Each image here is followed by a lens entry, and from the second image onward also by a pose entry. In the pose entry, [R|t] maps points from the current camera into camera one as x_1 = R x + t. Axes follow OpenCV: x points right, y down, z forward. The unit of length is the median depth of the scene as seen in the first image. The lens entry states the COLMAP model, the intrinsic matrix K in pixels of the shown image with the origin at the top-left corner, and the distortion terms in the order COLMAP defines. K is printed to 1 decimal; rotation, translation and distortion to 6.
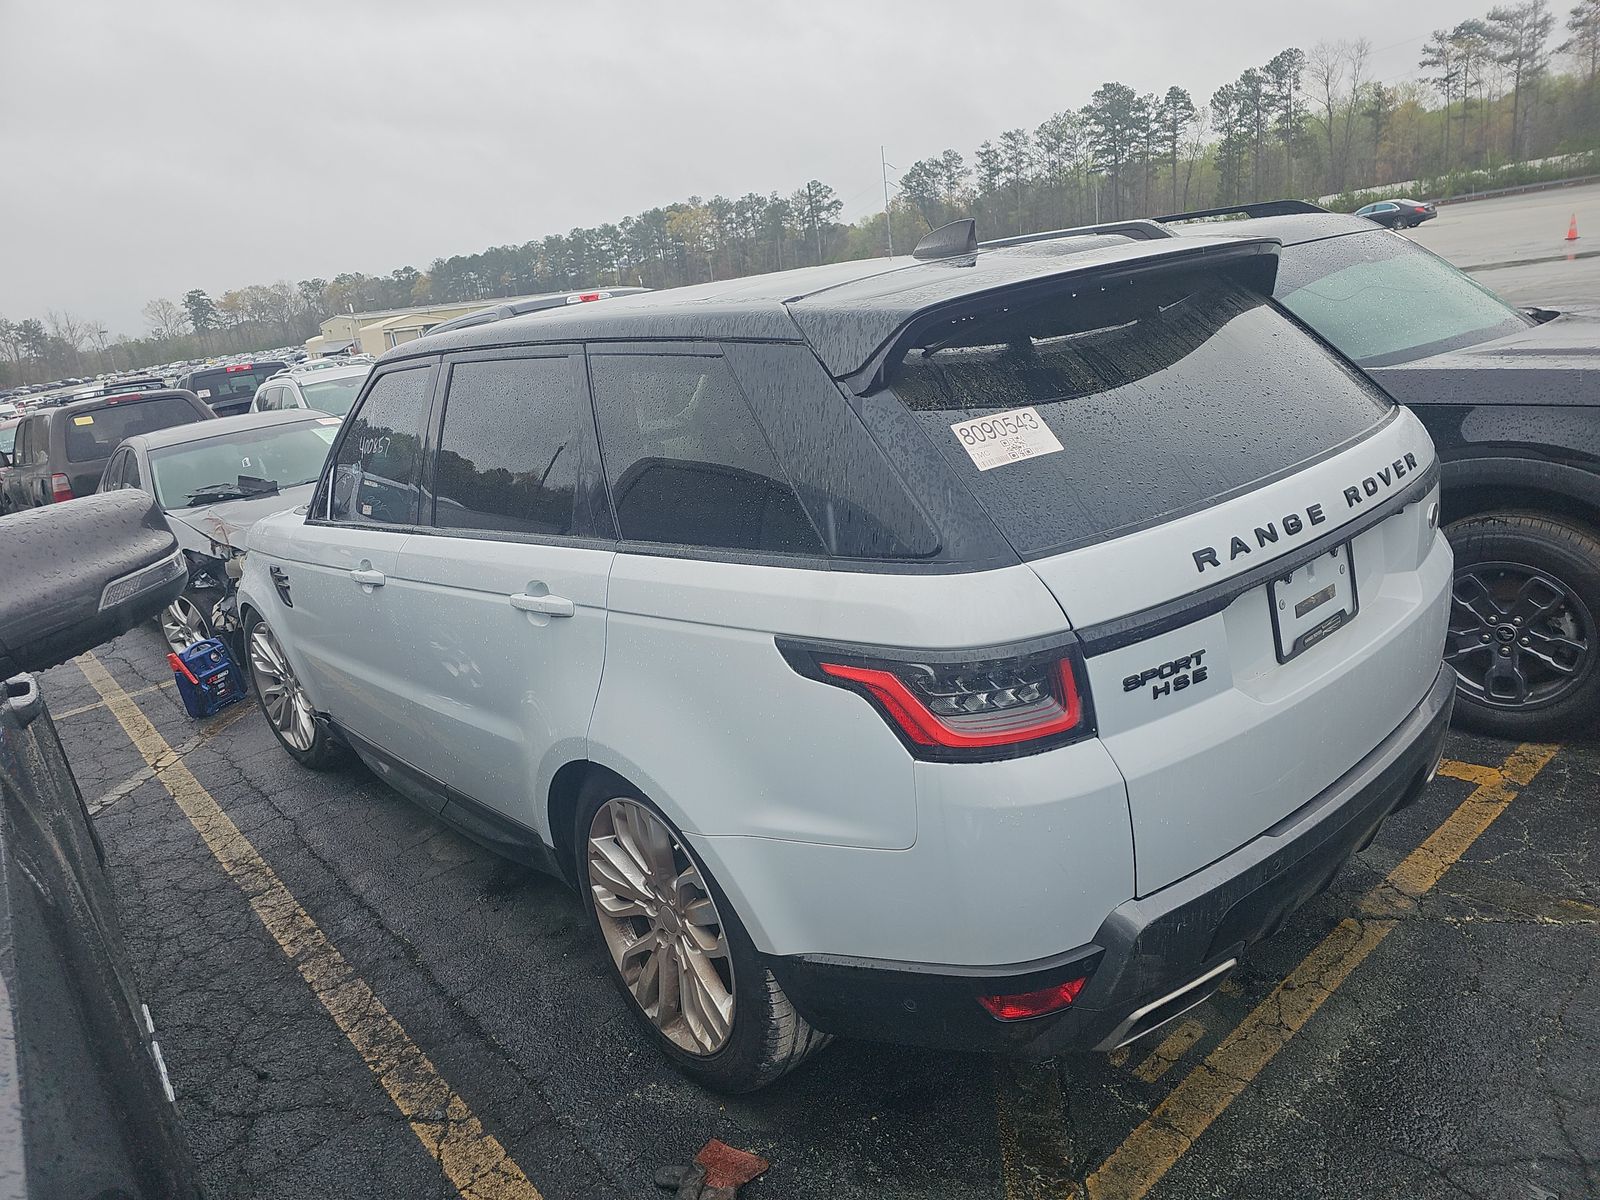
lens RADIAL K [[1073.3, 0, 814.1], [0, 1073.3, 612.3], [0, 0, 1]] dist [0.054418, -0.056896]
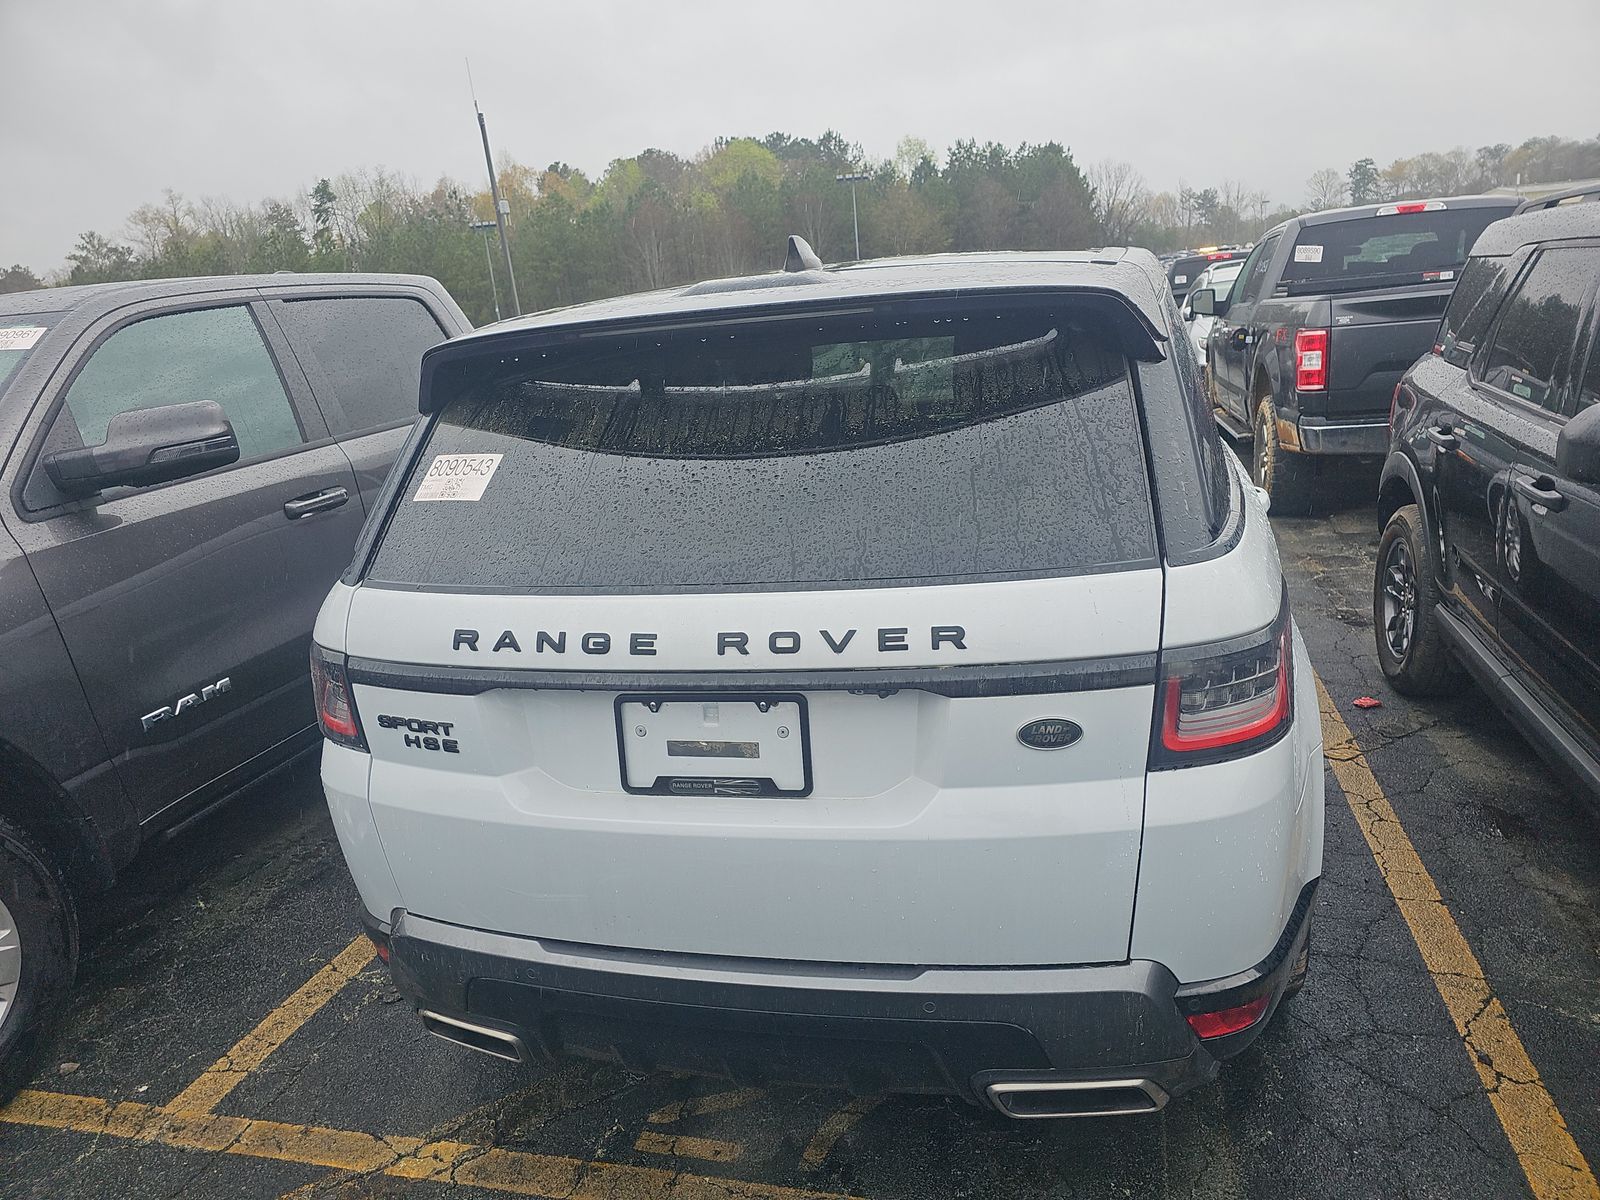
lens RADIAL K [[1069.9, 0, 800.9], [0, 1069.9, 620.2], [0, 0, 1]] dist [0.066548, -0.071422]
pose [[0.564884, 0.314514, -0.762880, 1.100450], [-0.223332, 0.948281, 0.225580, -0.307019], [0.794373, 0.042949, 0.605910, 0.549295]]
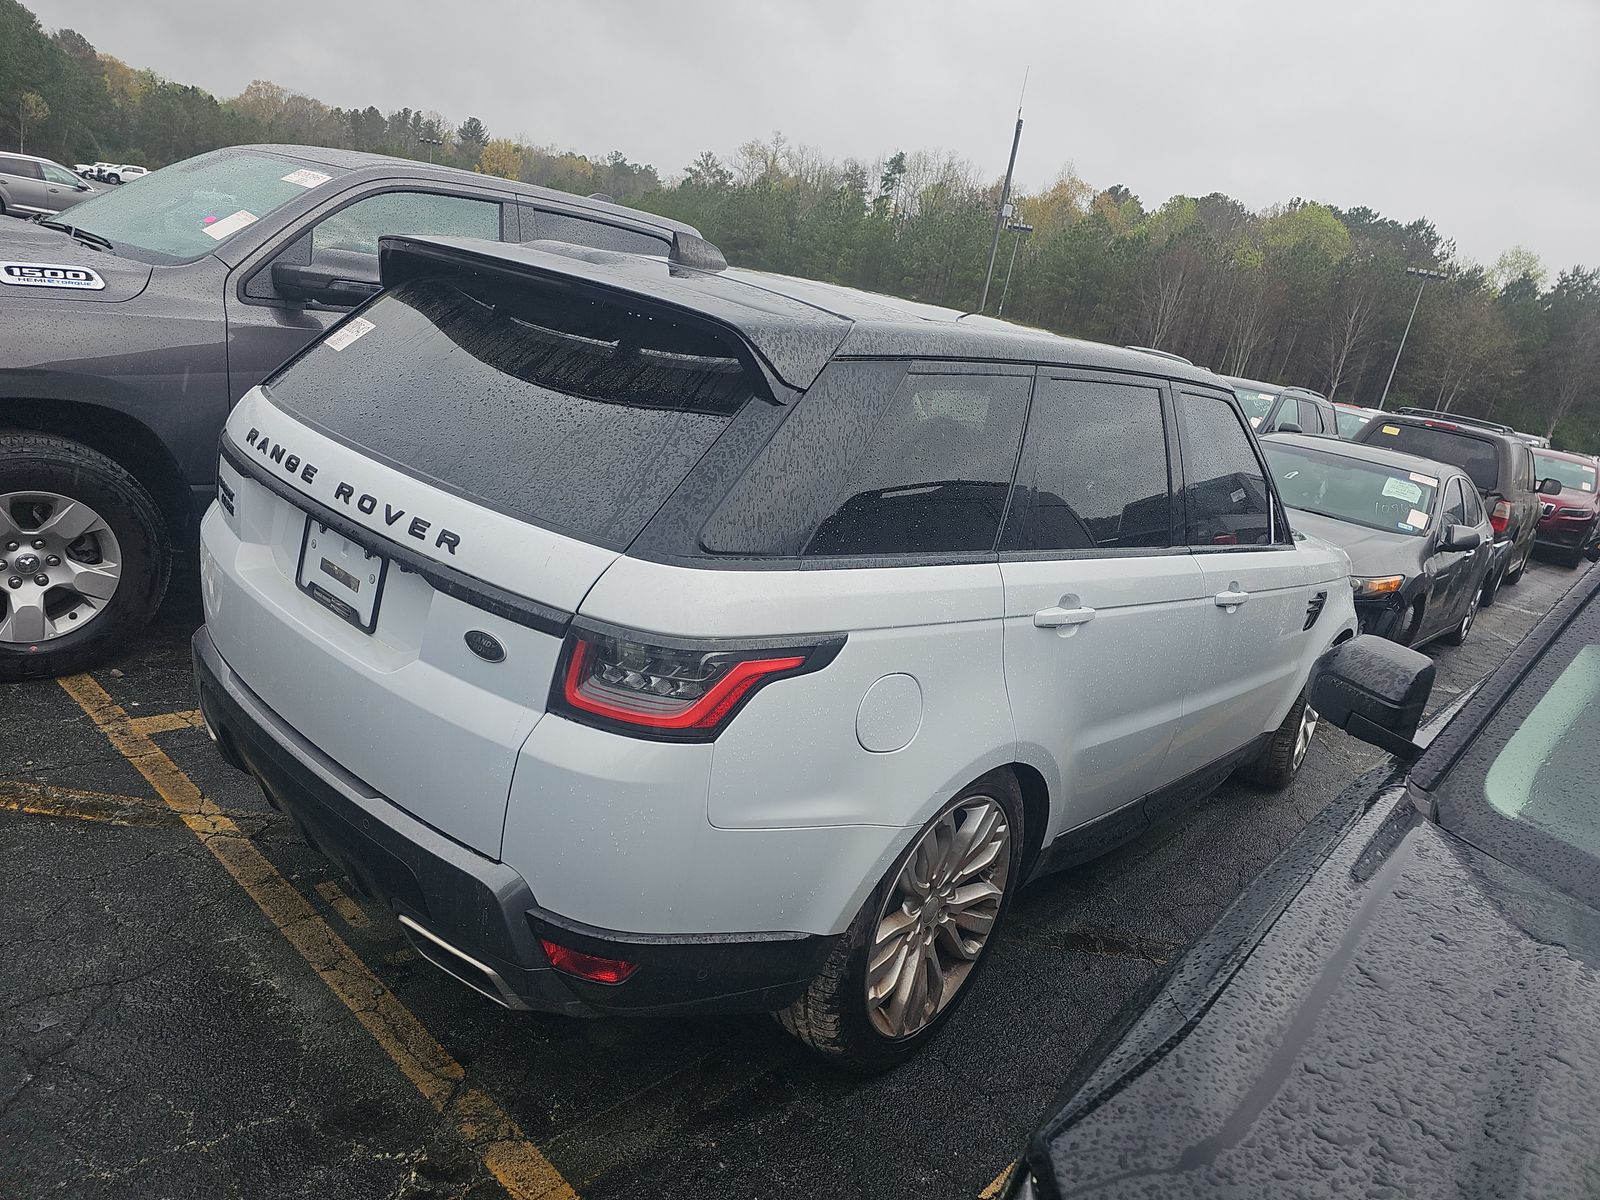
lens RADIAL K [[1067.3, 0, 772.1], [0, 1067.3, 601.1], [0, 0, 1]] dist [0.054368, -0.049619]
pose [[0.083369, 0.428392, -0.899739, 1.461754], [-0.469582, 0.813244, 0.343698, -0.552961], [0.878944, 0.393847, 0.268964, 1.100123]]
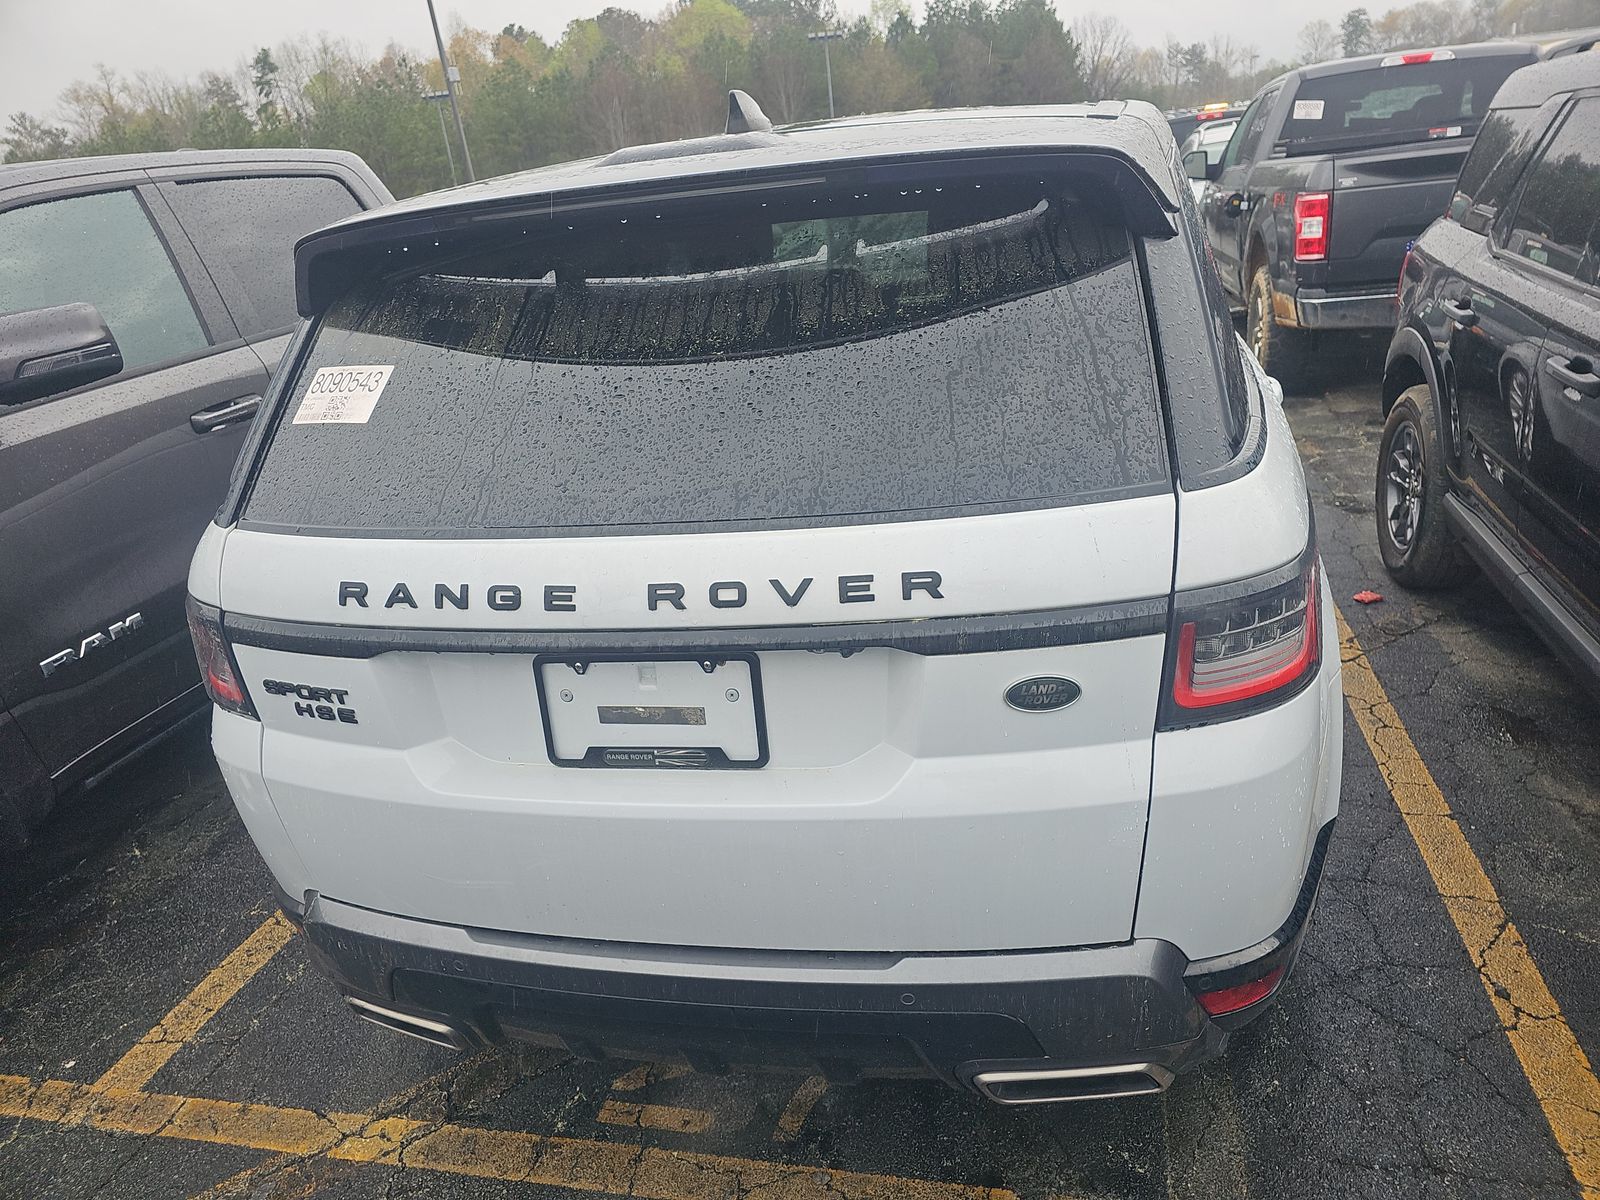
lens RADIAL K [[1073.3, 0, 814.1], [0, 1073.3, 612.3], [0, 0, 1]] dist [0.054418, -0.056896]
pose [[0.592875, 0.371399, -0.714537, 1.008816], [-0.204137, 0.927630, 0.312779, -0.318170], [0.778991, -0.039575, 0.625785, 0.642313]]
